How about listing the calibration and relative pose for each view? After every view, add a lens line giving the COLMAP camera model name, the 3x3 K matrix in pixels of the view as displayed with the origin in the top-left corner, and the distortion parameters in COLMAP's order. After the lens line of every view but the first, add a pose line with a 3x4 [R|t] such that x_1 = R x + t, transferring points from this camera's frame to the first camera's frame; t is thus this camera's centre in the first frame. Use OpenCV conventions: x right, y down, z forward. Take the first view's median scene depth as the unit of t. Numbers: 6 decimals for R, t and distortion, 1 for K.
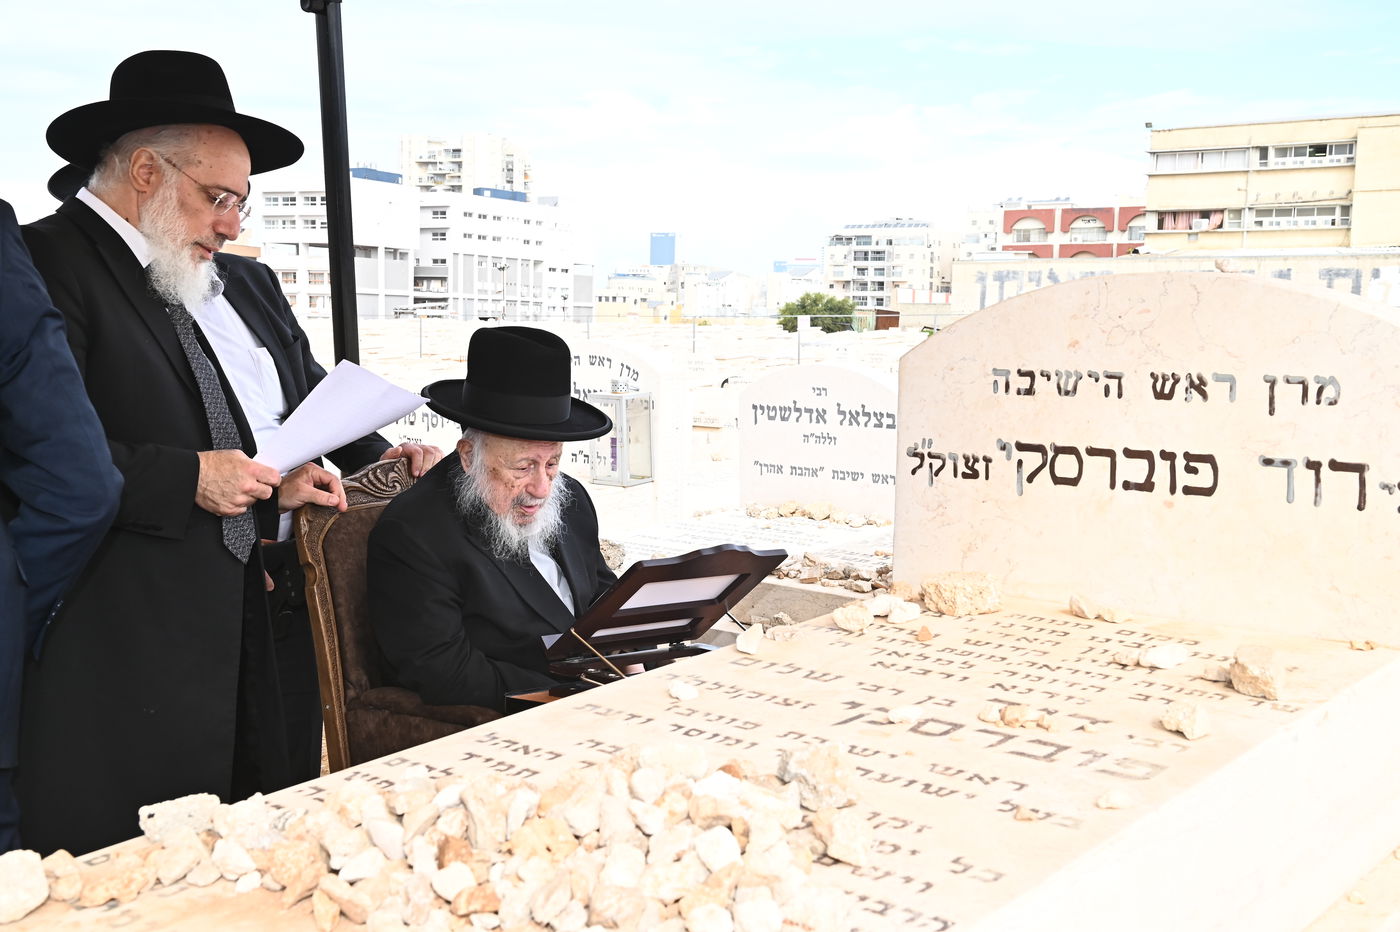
lens RADIAL K [[1774.1, 0, 700.0], [0, 1774.1, 466.0], [0, 0, 1]] dist [0.075757, 0.013662]
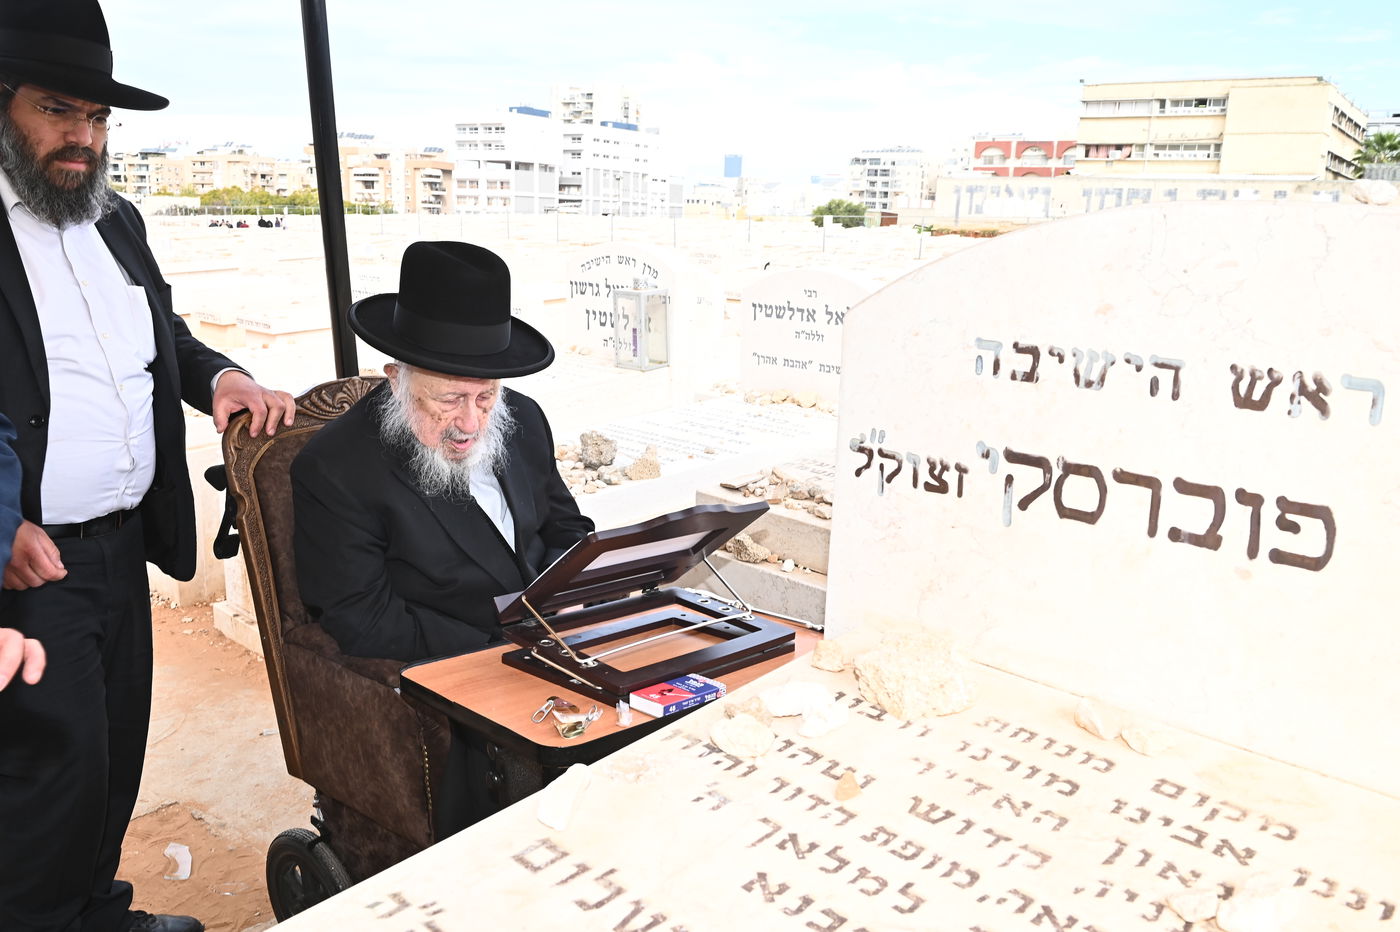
lens RADIAL K [[1108.3, 0, 700.0], [0, 1108.3, 466.0], [0, 0, 1]] dist [-0.034861, -0.006853]
pose [[0.997764, 0.026935, -0.061161, 0.040762], [-0.017967, 0.989601, 0.142715, -0.030680], [0.064369, -0.141298, 0.987872, 0.268567]]
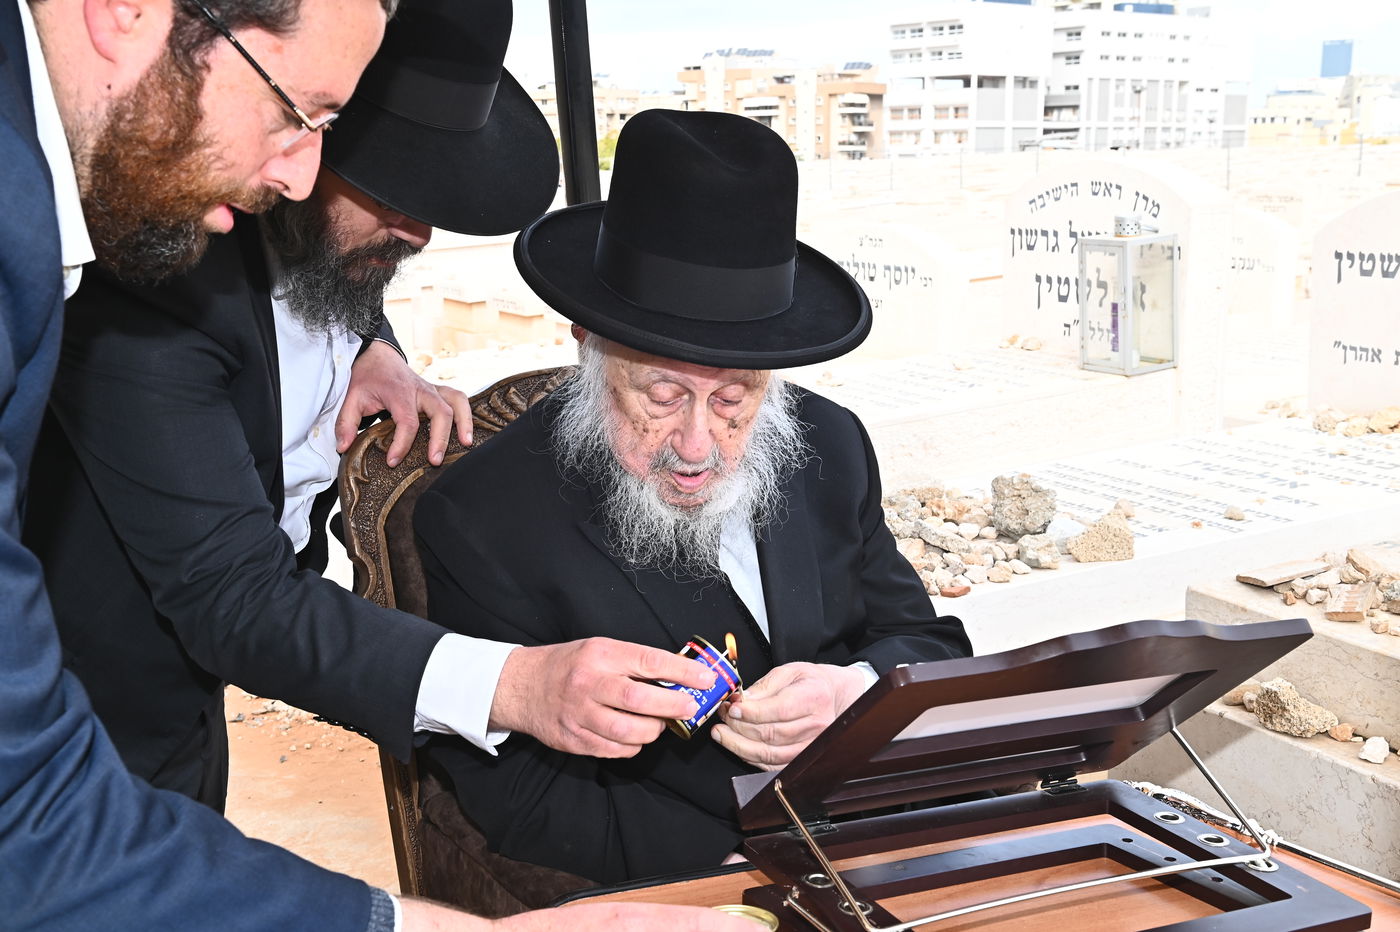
lens RADIAL K [[1616.5, 0, 700.0], [0, 1616.5, 466.0], [0, 0, 1]] dist [0.090856, -0.005057]
pose [[0.919247, 0.044267, -0.391184, 0.051557], [-0.003640, 0.994571, 0.103996, -0.017870], [0.393664, -0.094174, 0.914418, 0.356293]]
